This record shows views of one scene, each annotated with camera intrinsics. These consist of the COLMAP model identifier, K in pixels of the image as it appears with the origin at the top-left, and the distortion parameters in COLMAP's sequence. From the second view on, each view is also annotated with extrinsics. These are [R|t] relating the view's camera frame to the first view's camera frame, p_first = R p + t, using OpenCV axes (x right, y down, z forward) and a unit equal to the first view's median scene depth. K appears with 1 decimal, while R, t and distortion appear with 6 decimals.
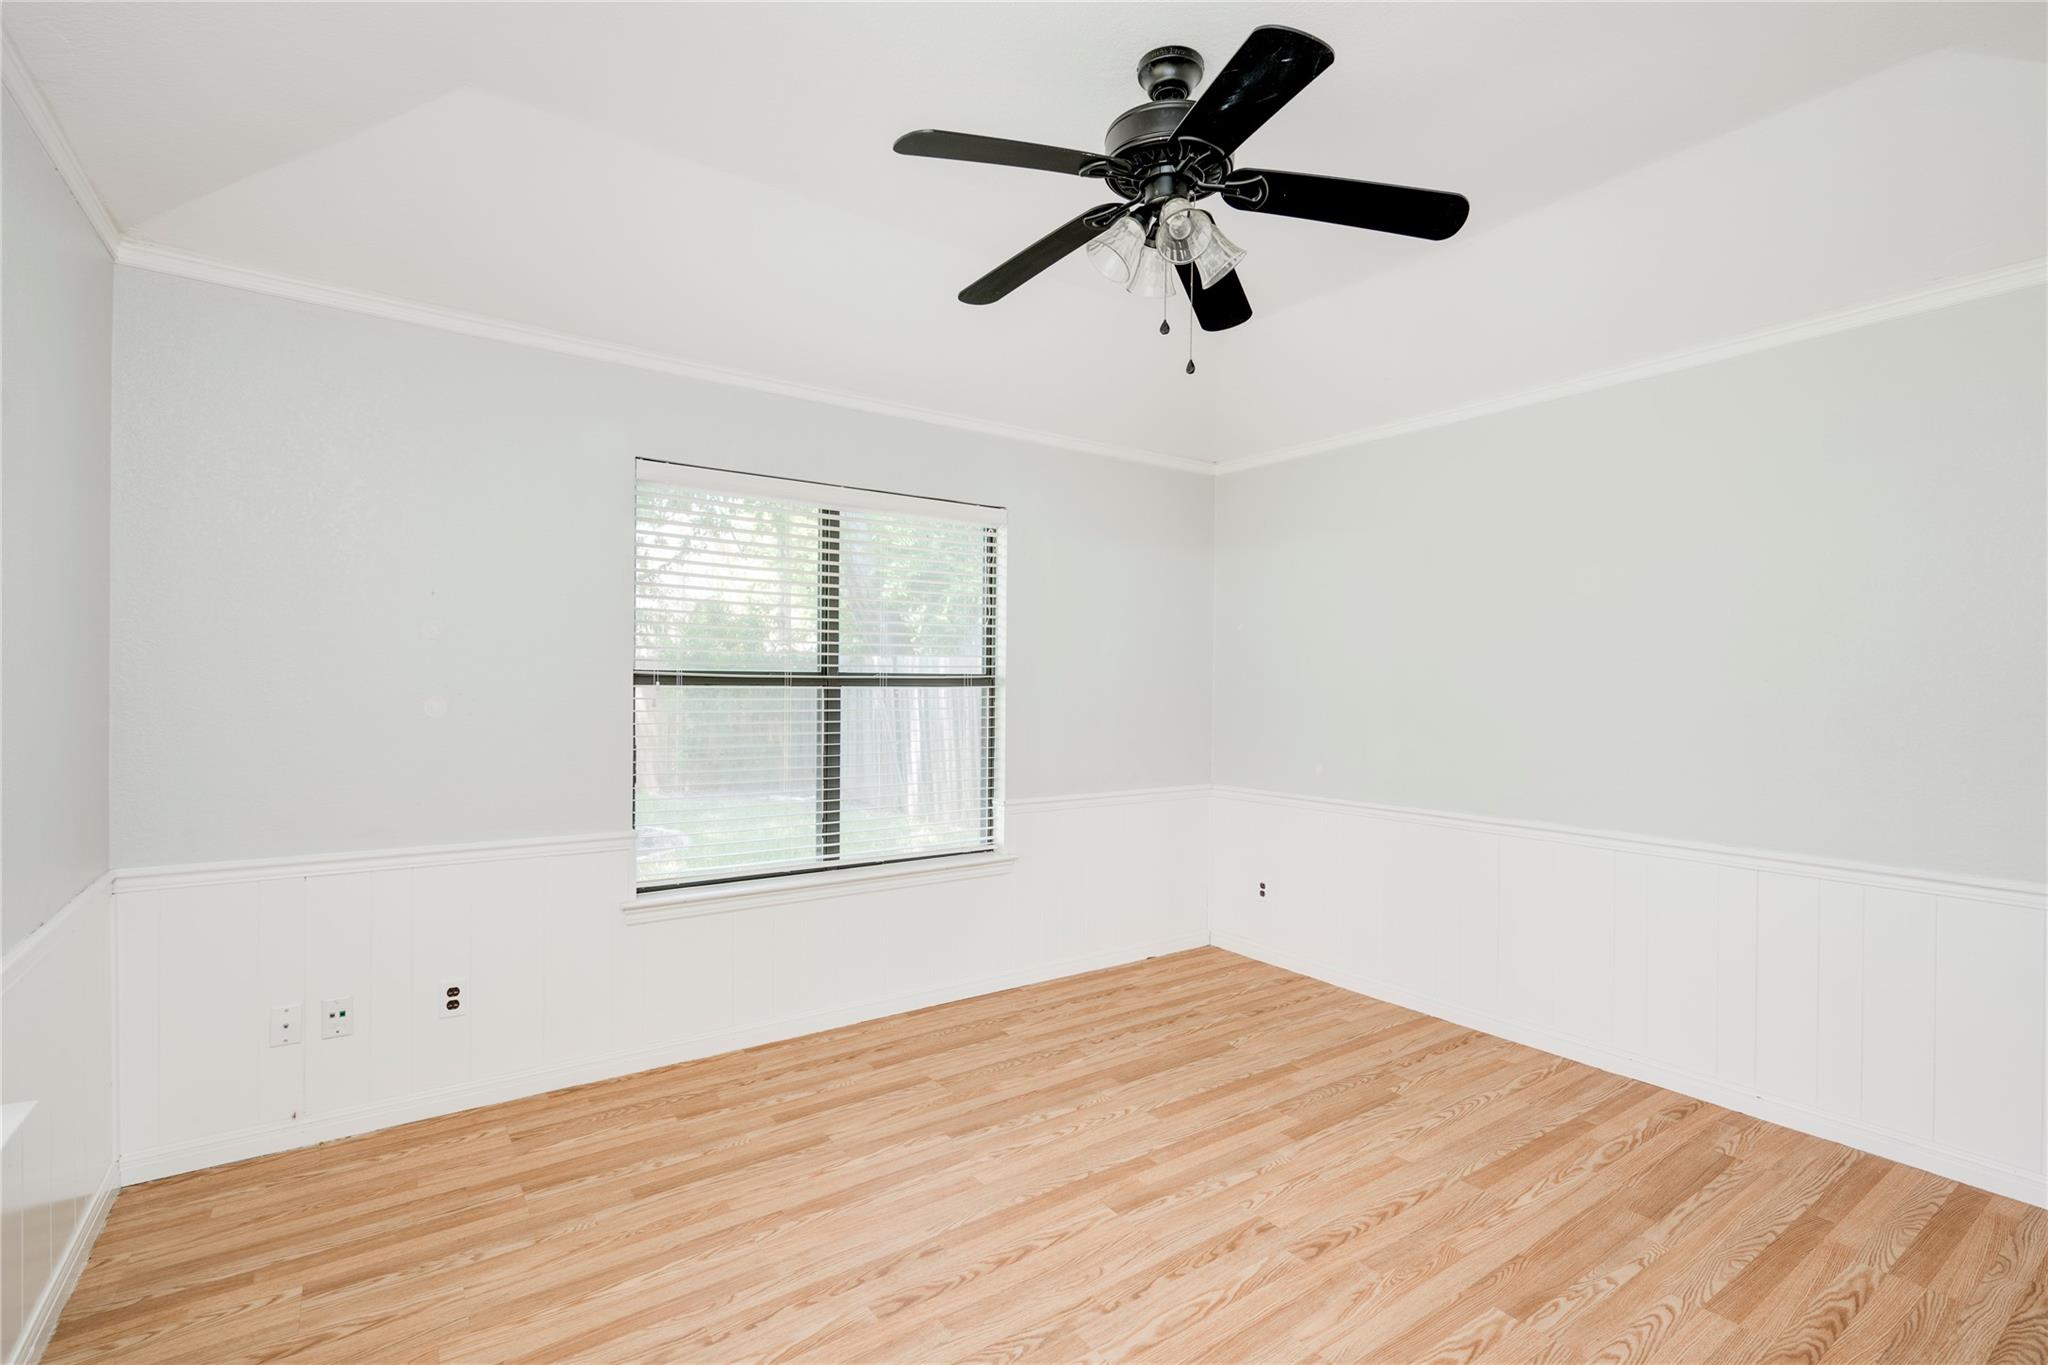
lens RADIAL K [[959.8, 0, 1034.1], [0, 959.8, 679.1], [0, 0, 1]] dist [0.001366, -0.000791]
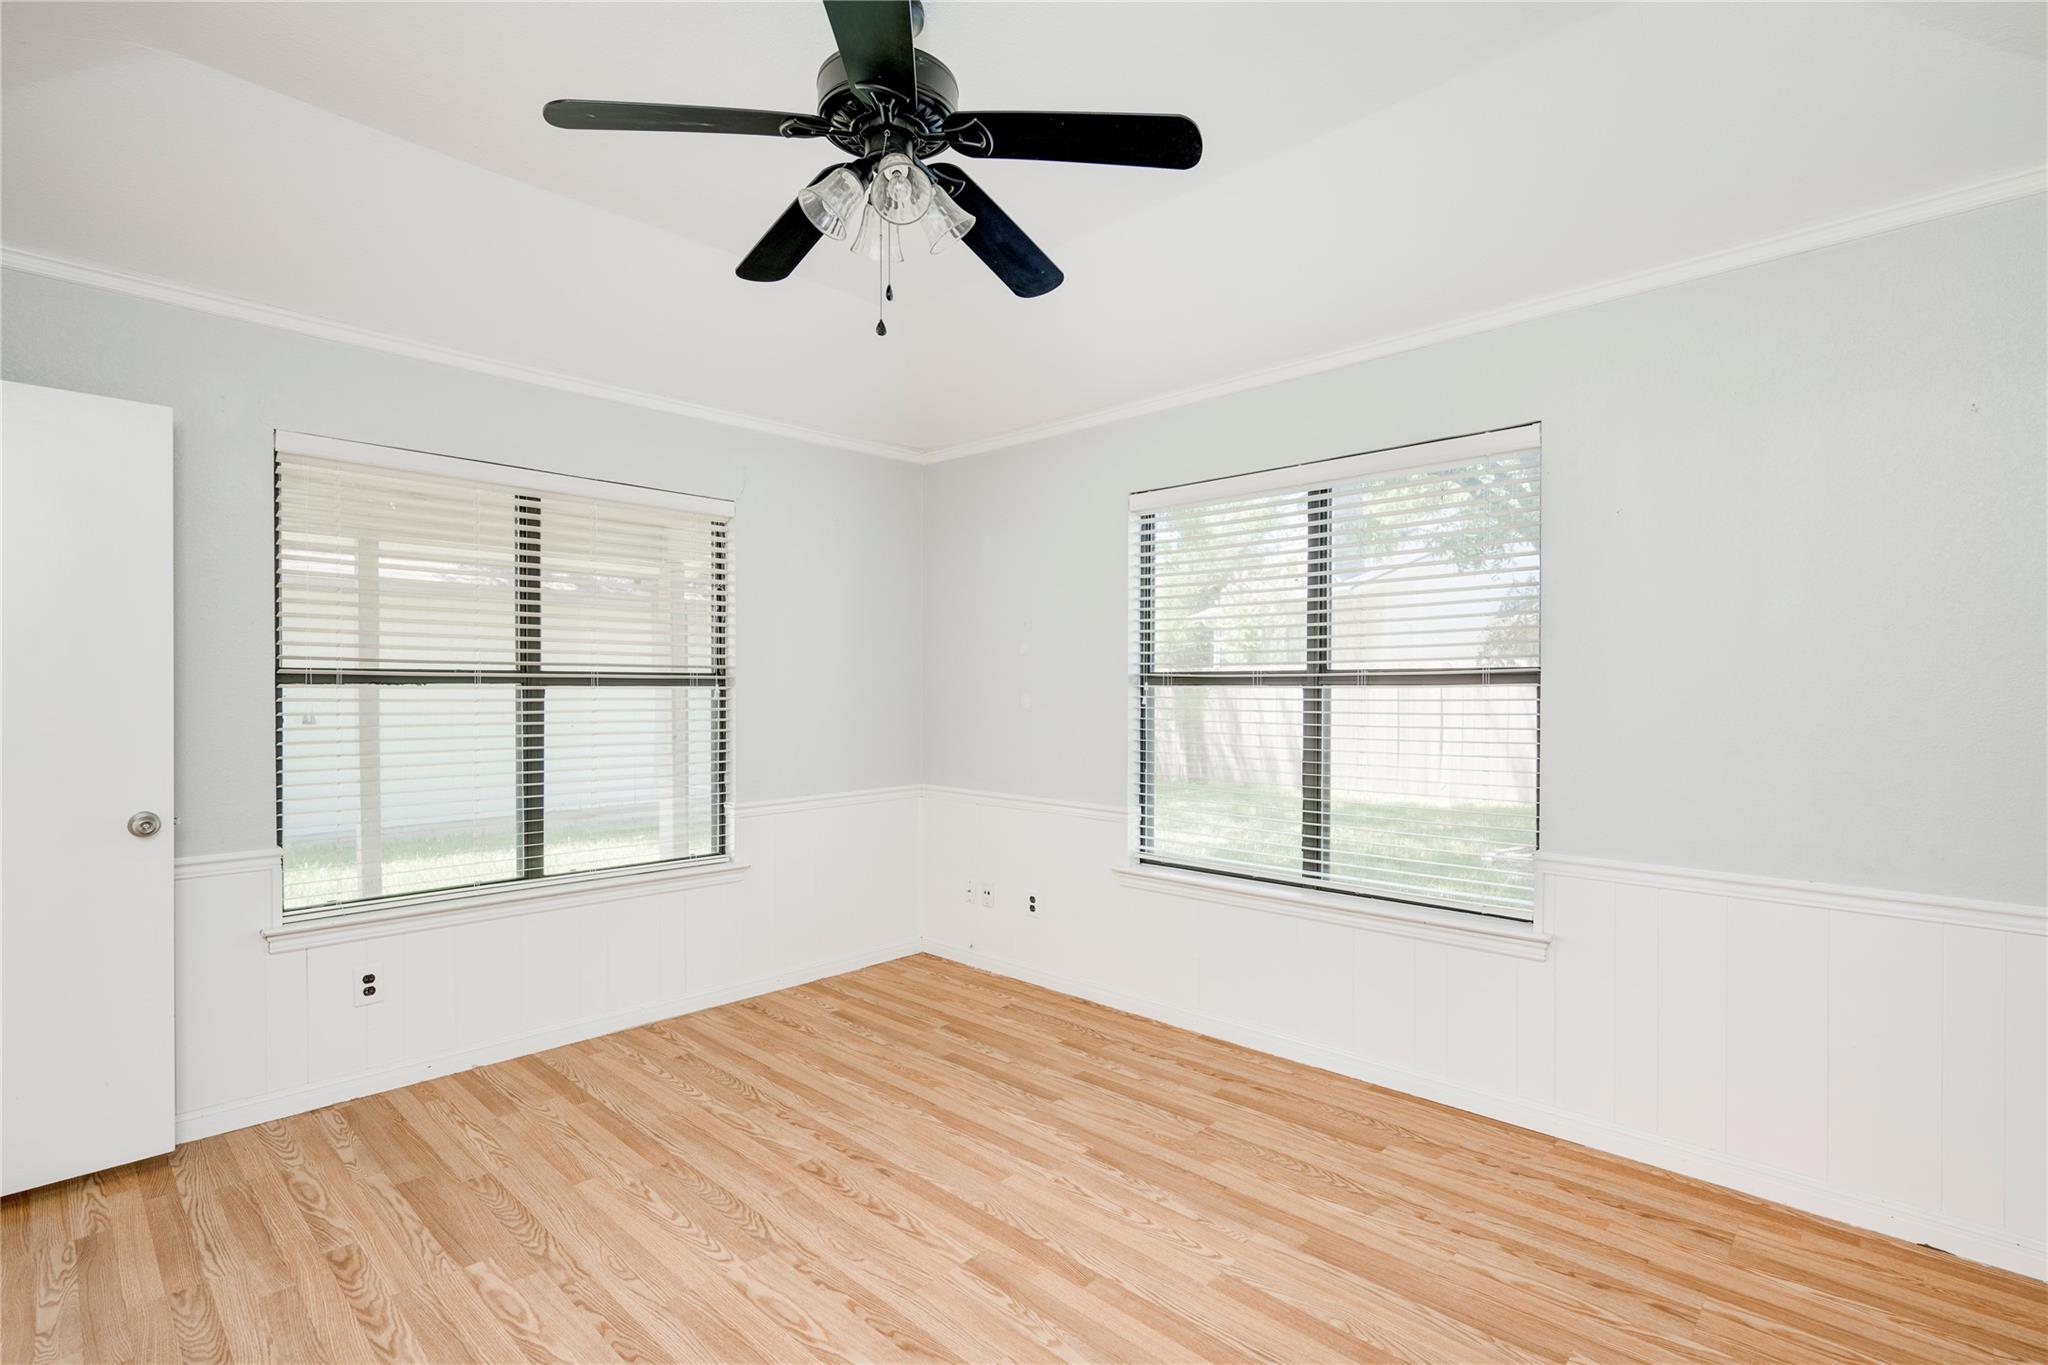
lens RADIAL K [[959.8, 0, 1016.6], [0, 959.8, 691.4], [0, 0, 1]] dist [0.001366, -0.000791]
pose [[0.167929, -0.001856, -0.985797, 0.844572], [0.008803, 0.999961, -0.000384, 0.013853], [0.985760, -0.008613, 0.167939, 0.767882]]
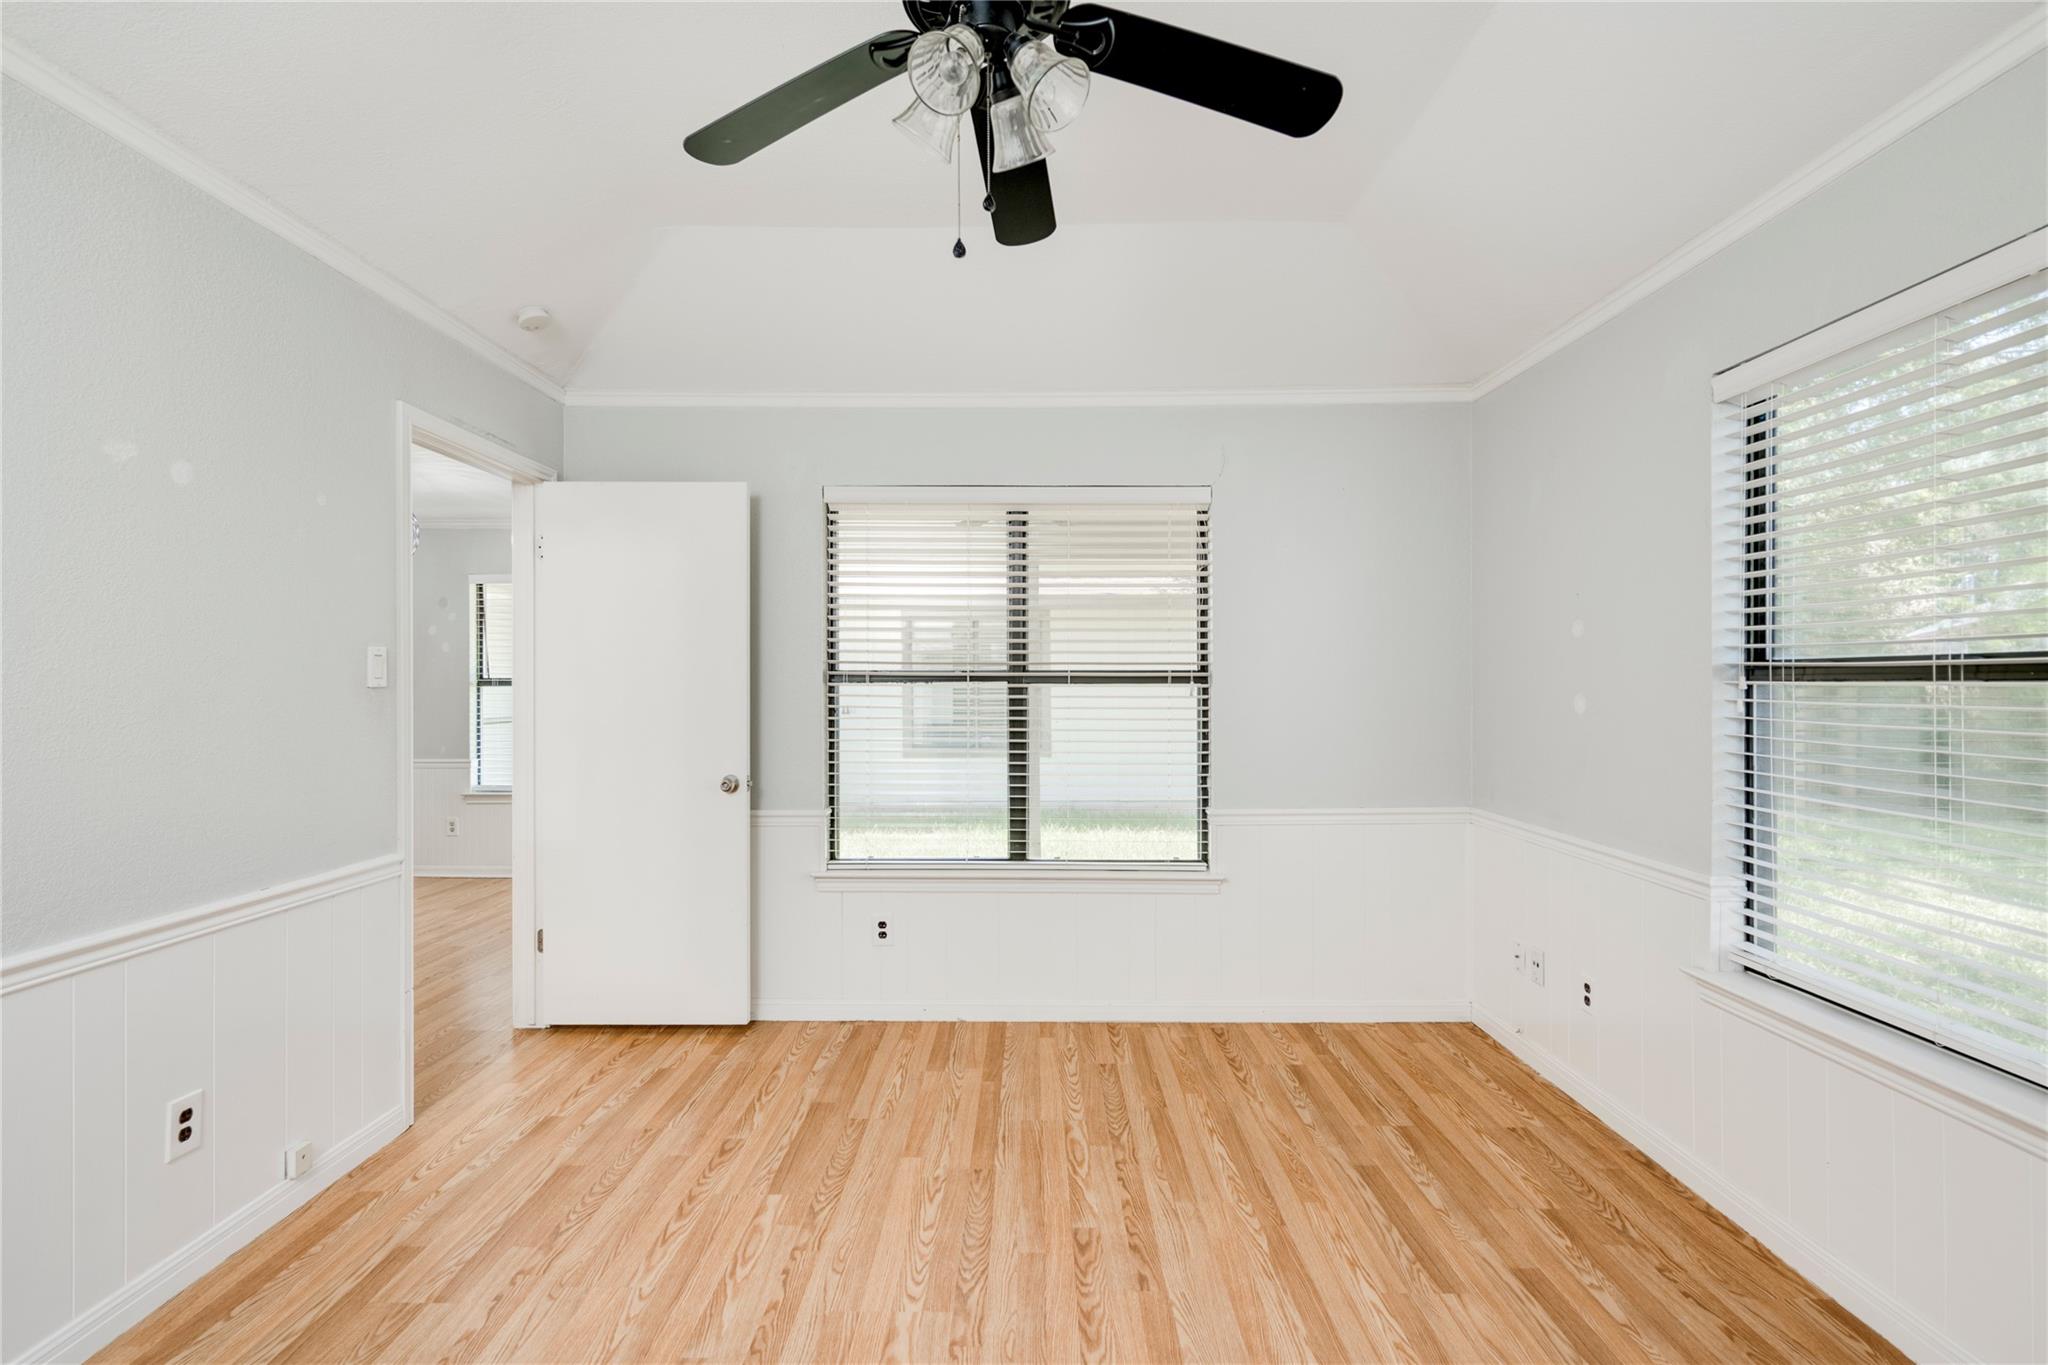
lens RADIAL K [[926.8, 0, 1023.2], [0, 926.8, 686.1], [0, 0, 1]] dist [0.000807, 0.001024]
pose [[-0.597518, -0.004511, -0.801843, 0.552151], [0.003422, 0.999961, -0.008176, 0.014539], [0.801848, -0.007629, -0.597479, 1.154413]]
